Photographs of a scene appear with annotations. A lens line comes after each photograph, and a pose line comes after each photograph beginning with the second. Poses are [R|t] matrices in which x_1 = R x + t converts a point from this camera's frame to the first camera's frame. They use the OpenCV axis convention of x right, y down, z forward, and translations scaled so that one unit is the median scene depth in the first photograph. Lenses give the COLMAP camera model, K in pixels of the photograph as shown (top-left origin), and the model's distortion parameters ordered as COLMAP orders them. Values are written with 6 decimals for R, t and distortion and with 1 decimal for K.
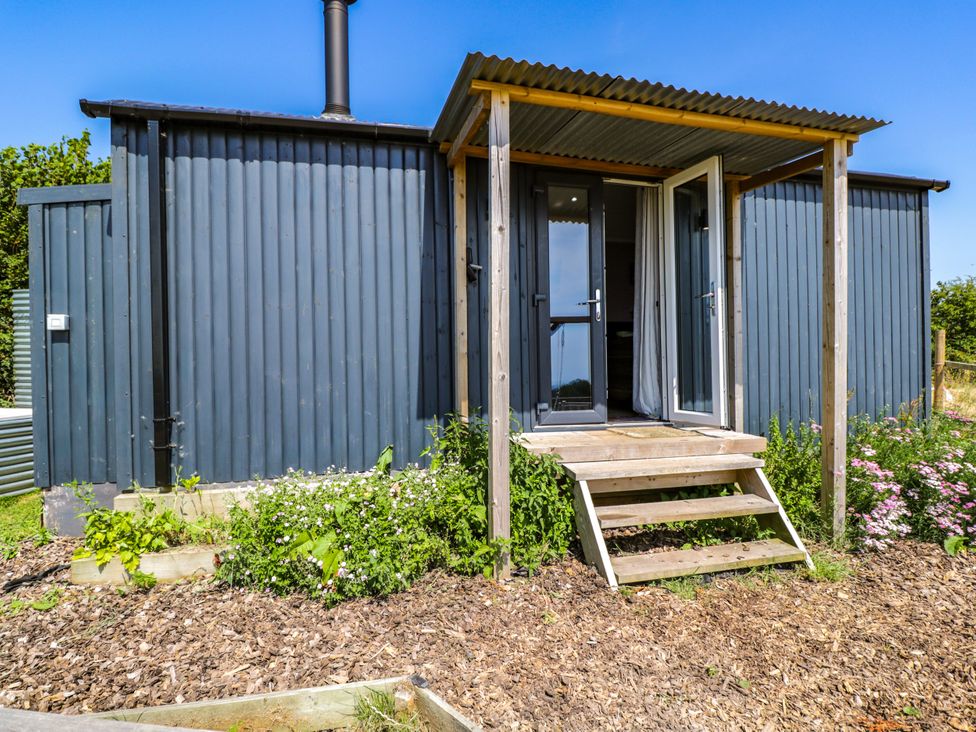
lens RADIAL K [[507.6, 0, 483.0], [0, 507.6, 367.2], [0, 0, 1]] dist [0.000296, -0.014697]
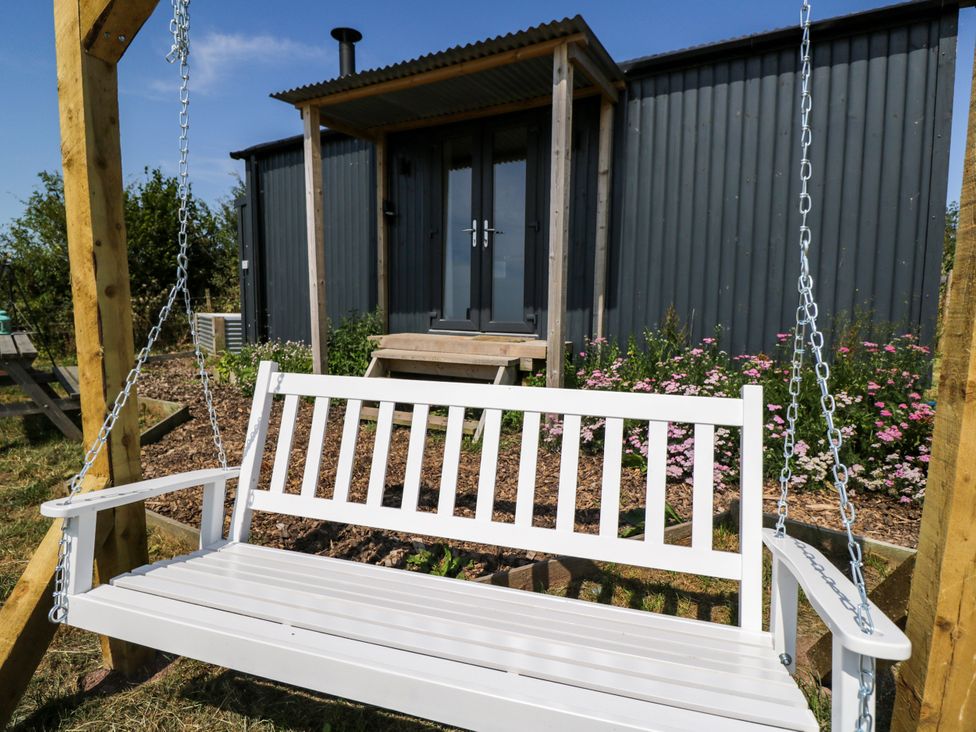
lens RADIAL K [[520.3, 0, 483.1], [0, 520.3, 367.8], [0, 0, 1]] dist [0.000507, -0.018574]
pose [[0.729593, 0.091534, -0.677728, 1.492877], [-0.025318, 0.993938, 0.106985, 0.086332], [0.683412, -0.060896, 0.727488, 0.117624]]
